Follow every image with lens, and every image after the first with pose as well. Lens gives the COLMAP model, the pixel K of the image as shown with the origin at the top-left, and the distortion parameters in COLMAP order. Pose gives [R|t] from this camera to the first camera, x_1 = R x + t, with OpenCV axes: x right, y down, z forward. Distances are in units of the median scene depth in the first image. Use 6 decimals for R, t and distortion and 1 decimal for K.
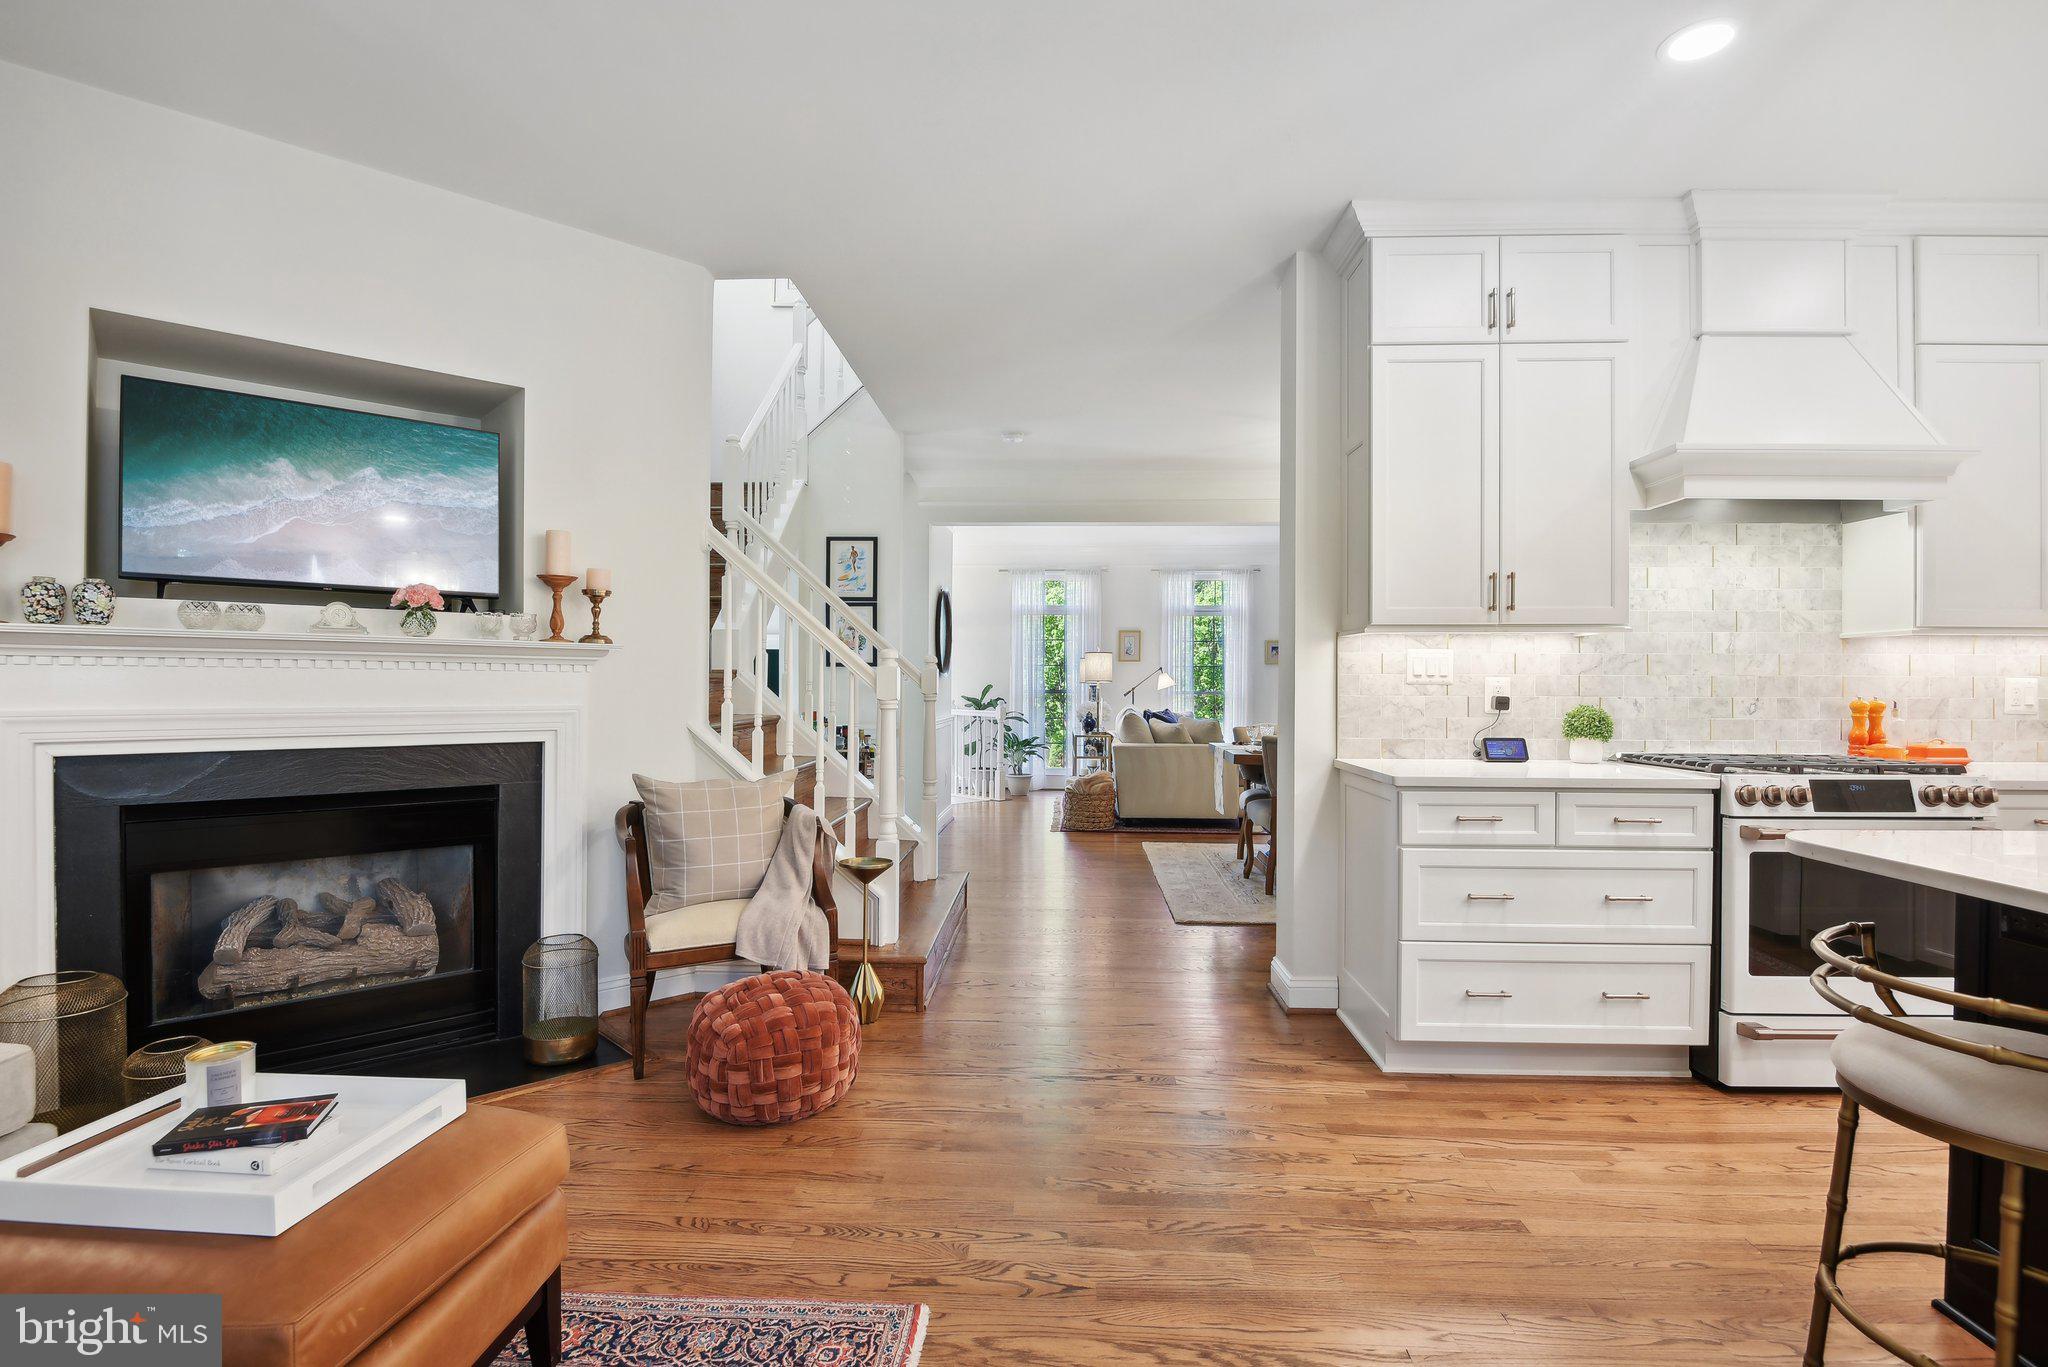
lens RADIAL K [[971.8, 0, 1017.0], [0, 971.8, 689.4], [0, 0, 1]] dist [-0.014714, -0.006645]
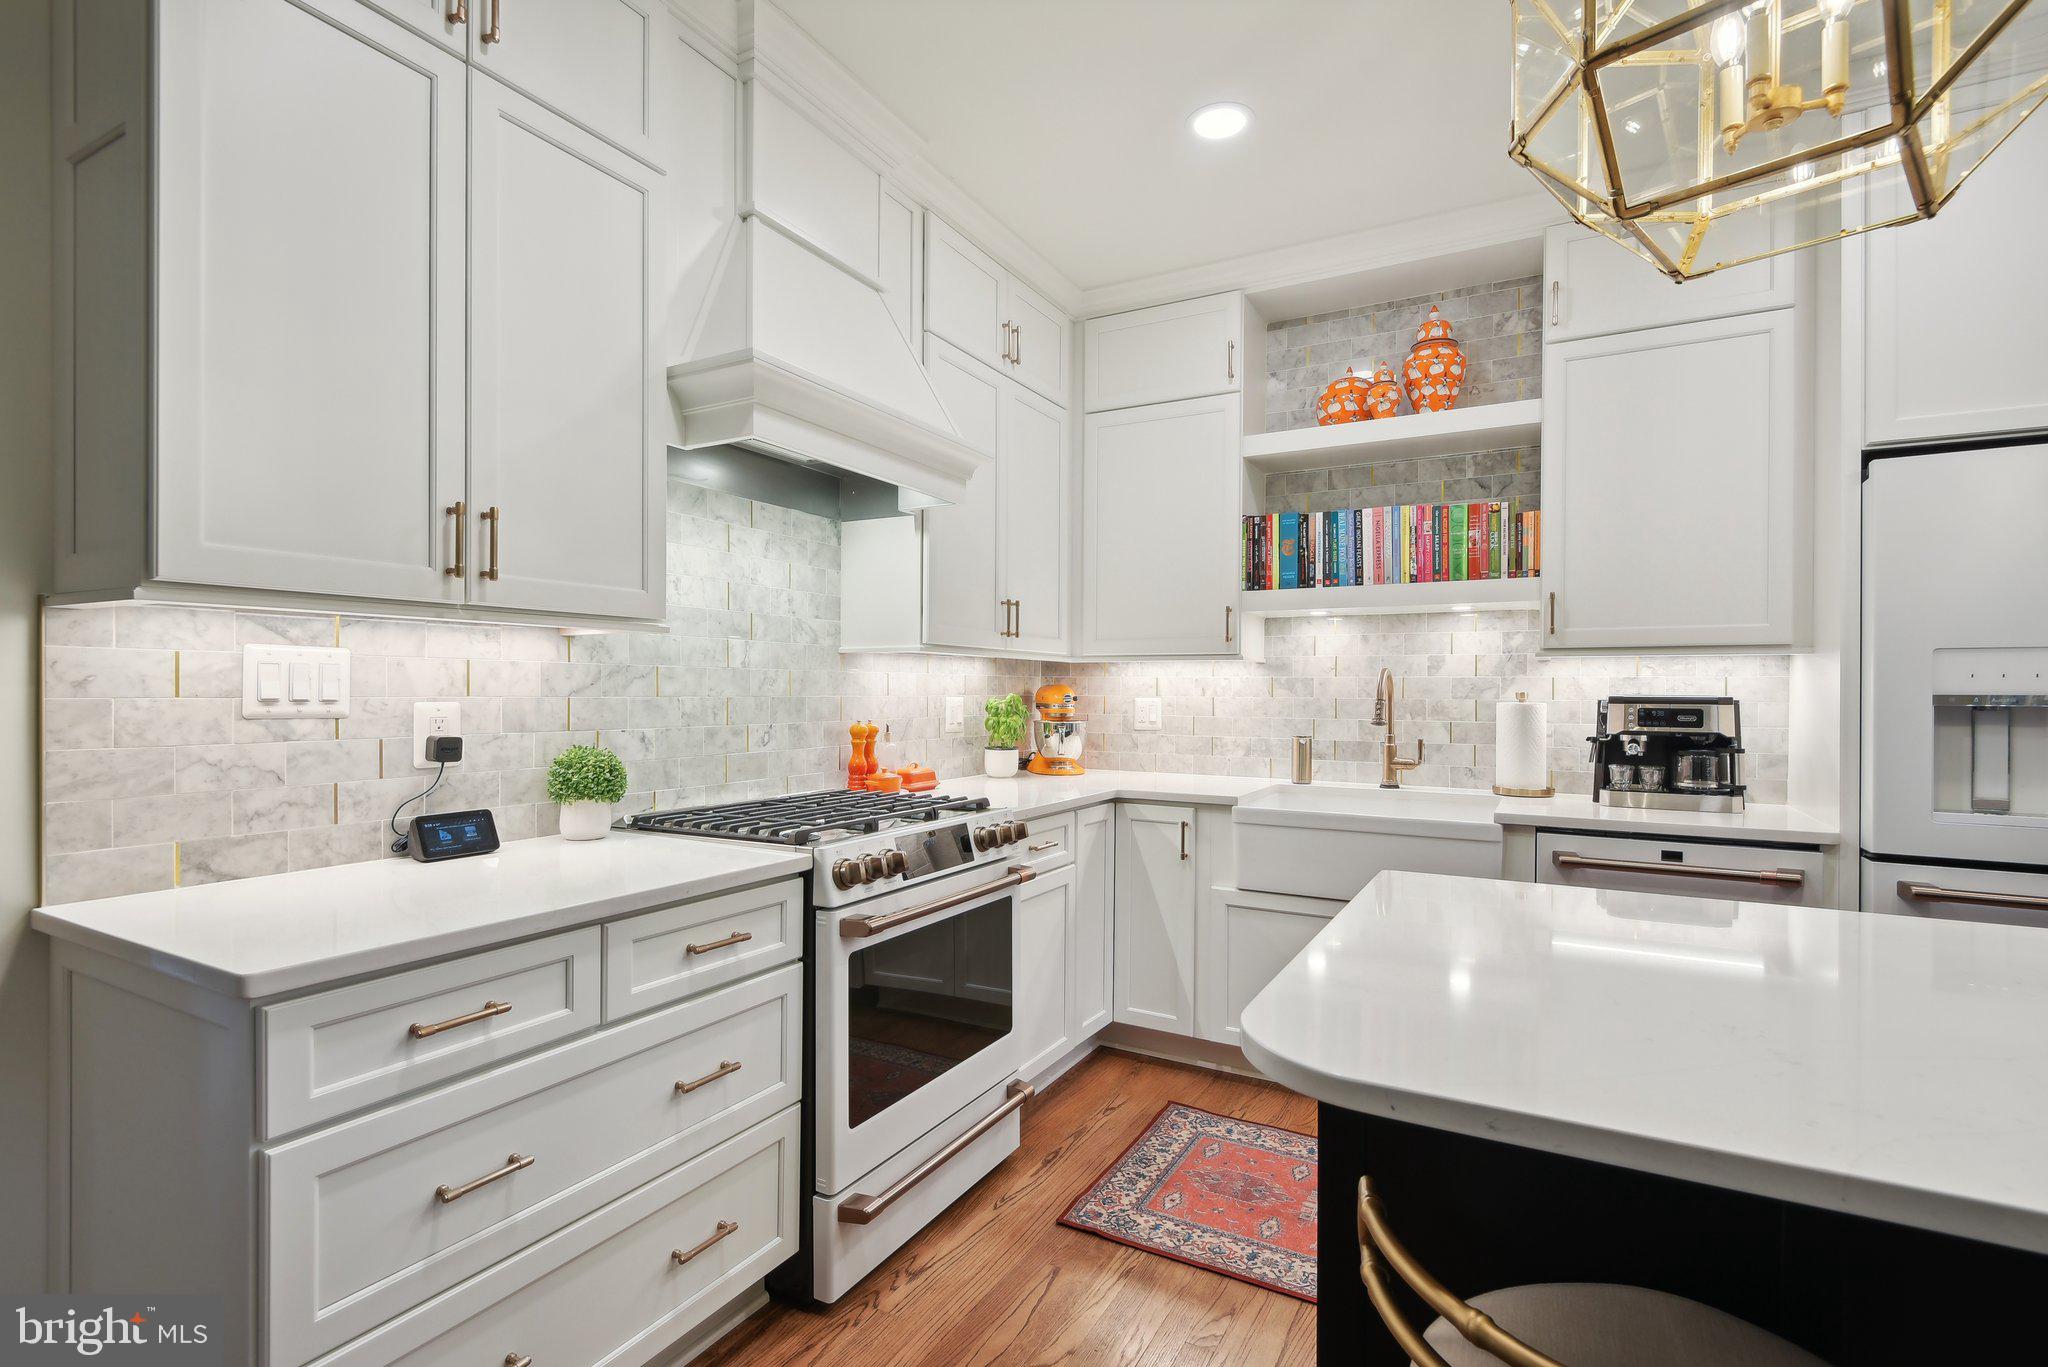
lens RADIAL K [[954.9, 0, 1031.6], [0, 954.9, 694.6], [0, 0, 1]] dist [0.001069, -0.001067]
pose [[0.434101, -0.004666, 0.900852, 0.158545], [0.000324, 0.999987, 0.005024, -0.020272], [-0.900864, -0.001889, 0.434097, 0.475092]]
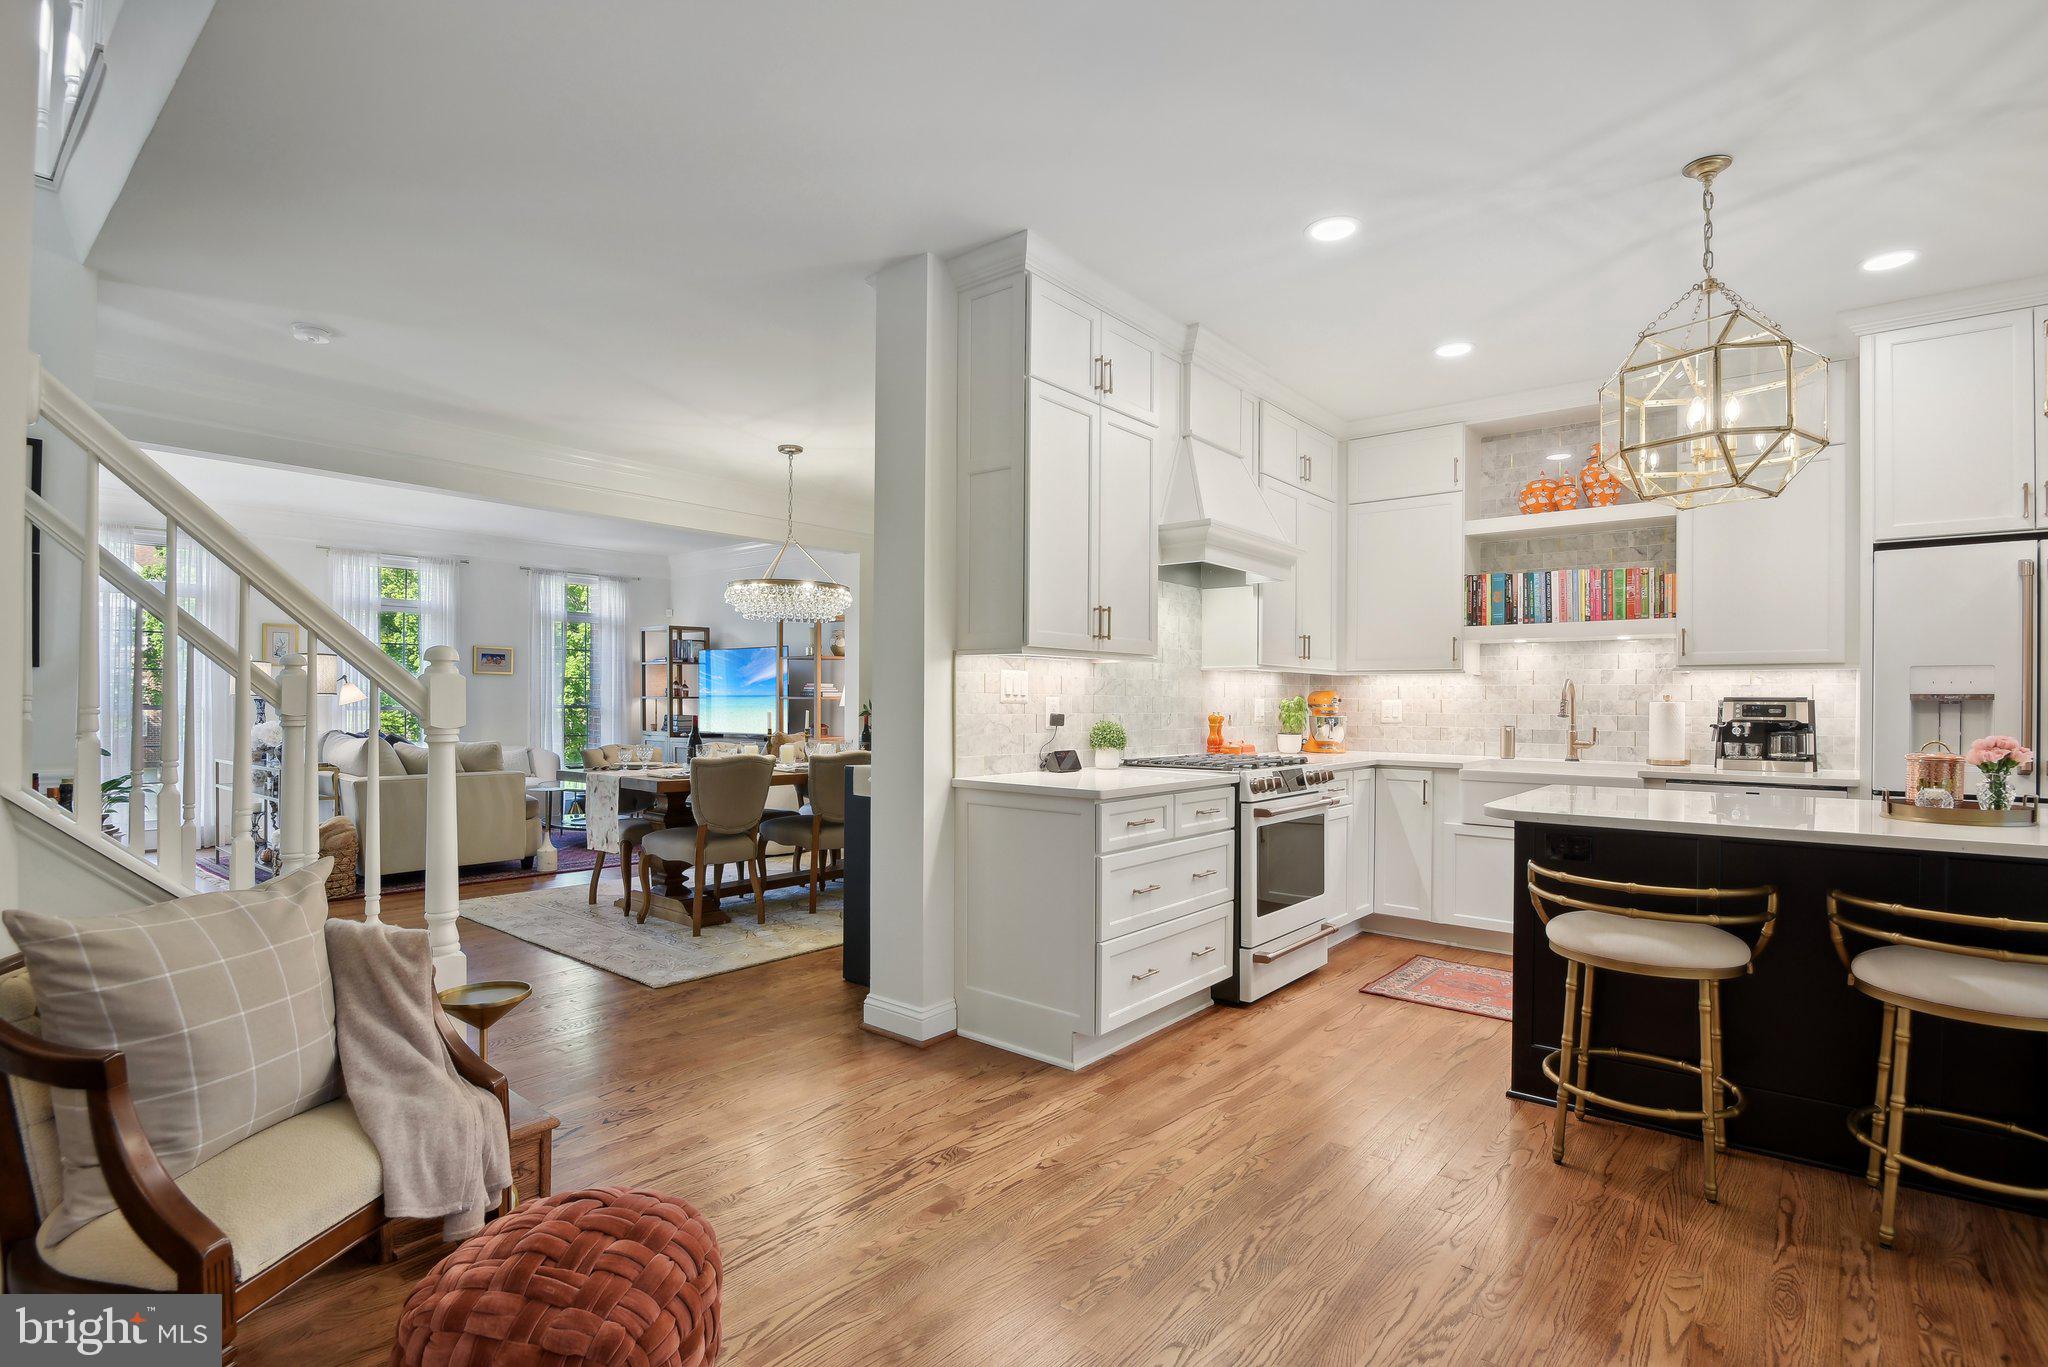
lens RADIAL K [[969.6, 0, 1025.2], [0, 969.6, 703.1], [0, 0, 1]] dist [-0.001077, -0.024396]
pose [[0.594716, -0.000627, 0.803936, -0.446969], [-0.000705, 0.999999, 0.001302, -0.007126], [-0.803936, -0.001341, 0.594715, 0.367215]]
